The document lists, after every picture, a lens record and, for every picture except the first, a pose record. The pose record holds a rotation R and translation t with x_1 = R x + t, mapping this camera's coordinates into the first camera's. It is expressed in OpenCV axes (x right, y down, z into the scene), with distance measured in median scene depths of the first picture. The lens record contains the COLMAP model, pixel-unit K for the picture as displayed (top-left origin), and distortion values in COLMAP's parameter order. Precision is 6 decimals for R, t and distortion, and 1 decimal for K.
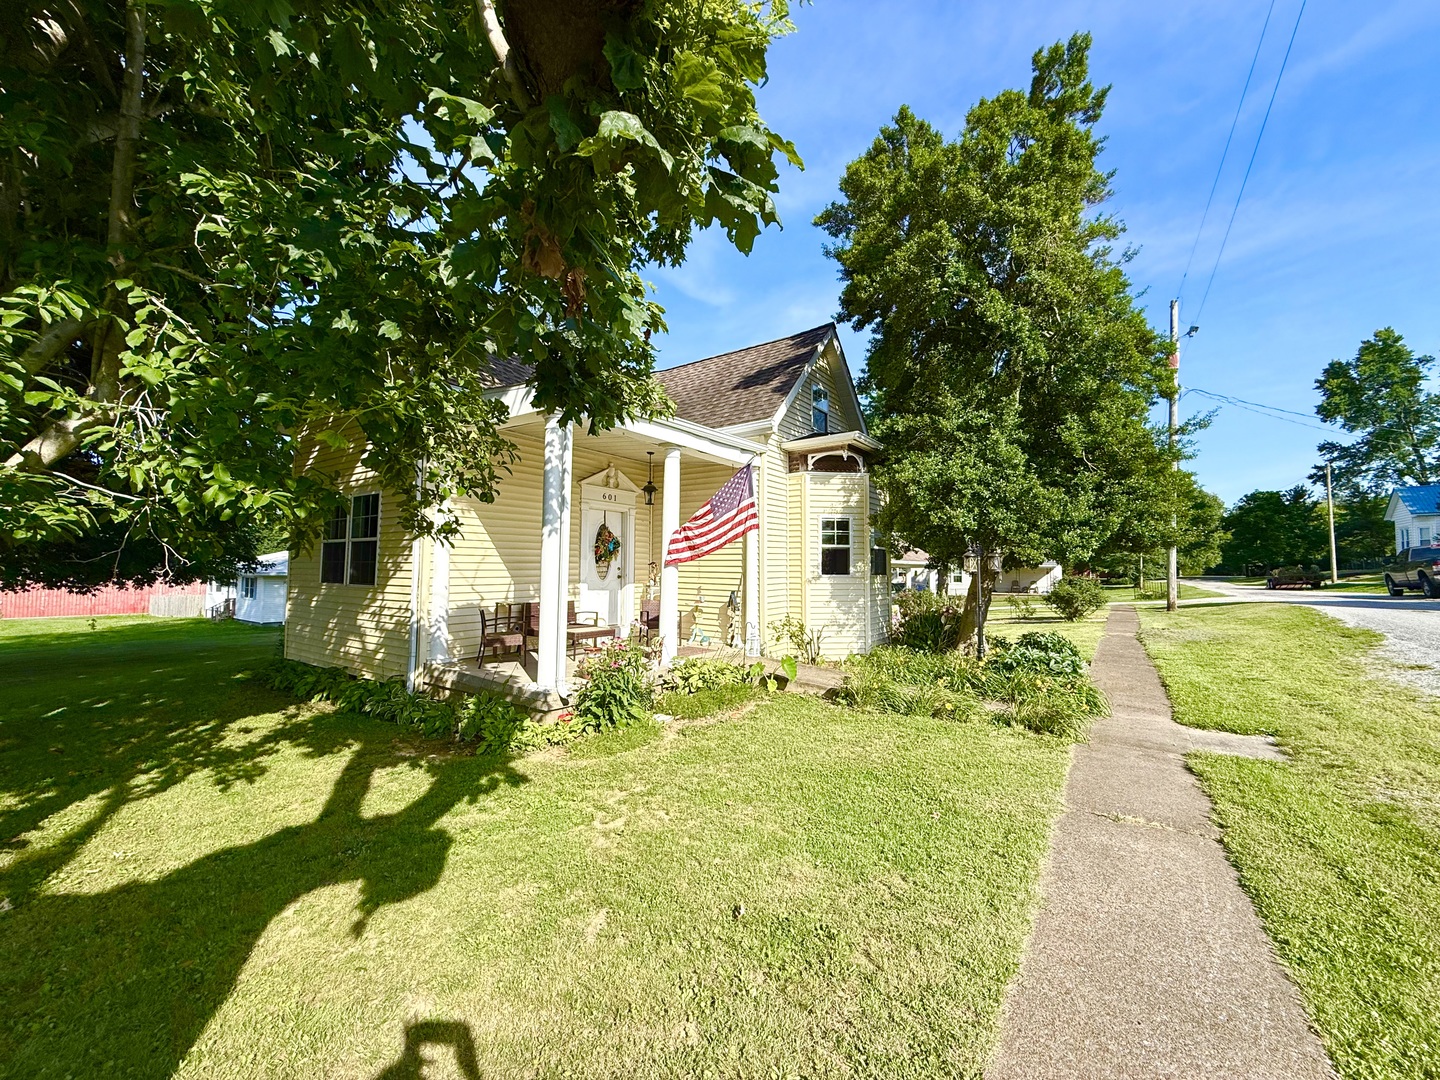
lens RADIAL K [[578.9, 0, 720.0], [0, 578.9, 540.0], [0, 0, 1]] dist [0.000205, -0.000021]
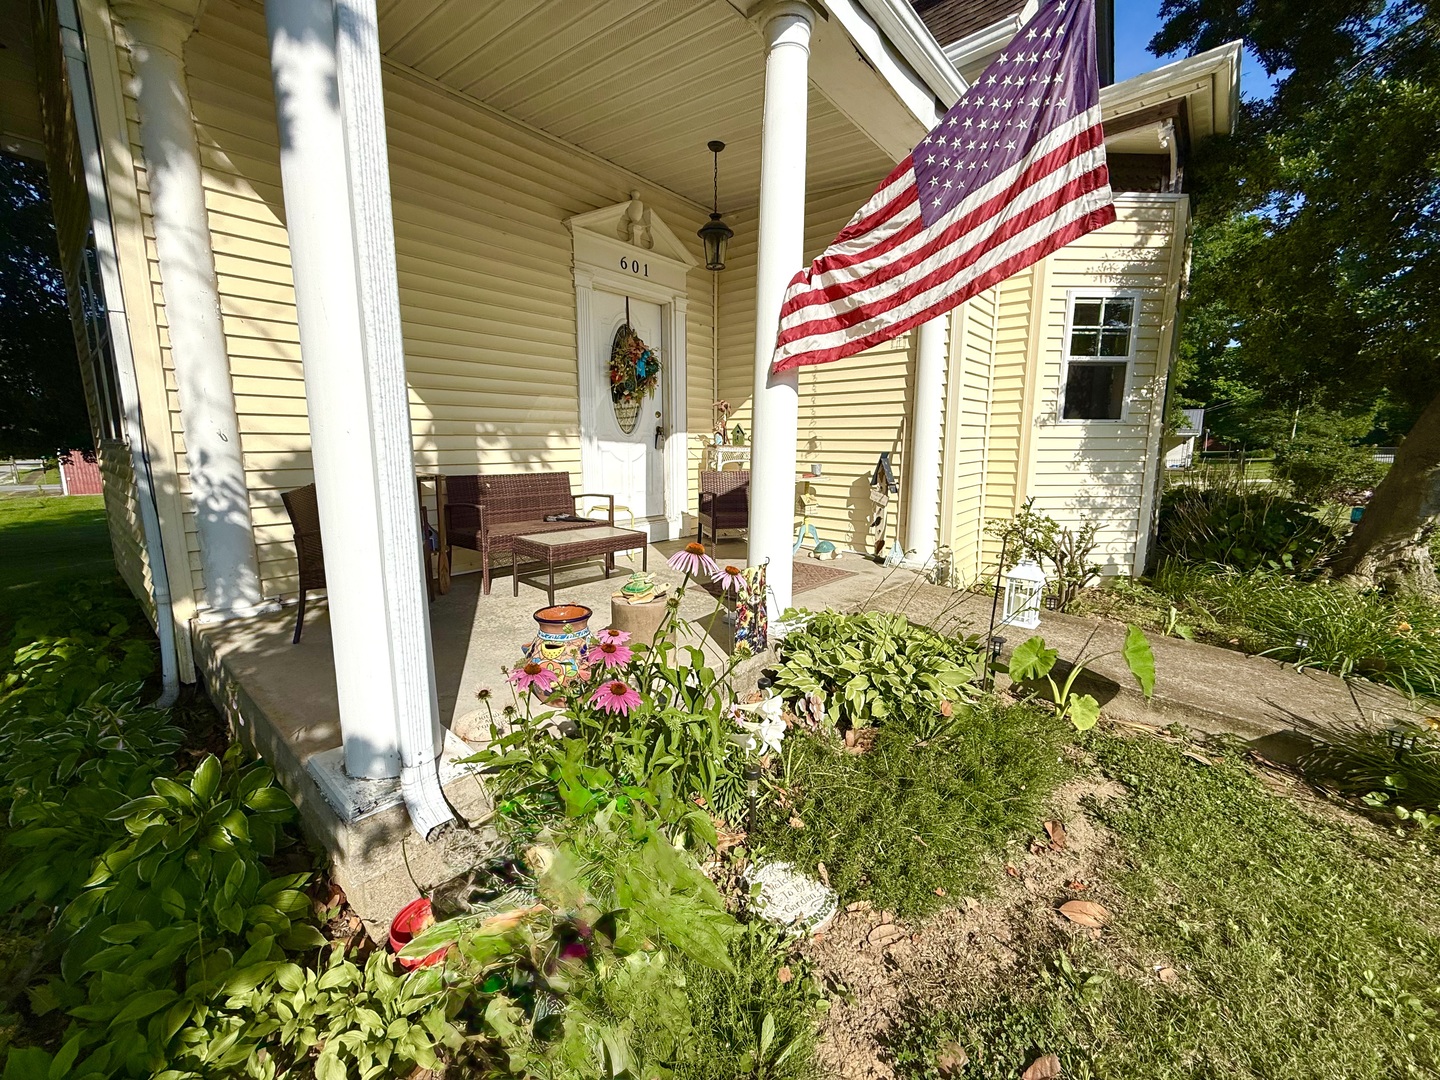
lens RADIAL K [[578.9, 0, 720.0], [0, 578.9, 540.0], [0, 0, 1]] dist [0.000205, -0.000021]
pose [[0.995810, 0.008748, -0.091025, -0.072458], [0.011235, 0.976168, 0.216725, 0.052443], [0.090752, -0.216840, 0.971980, 0.492046]]
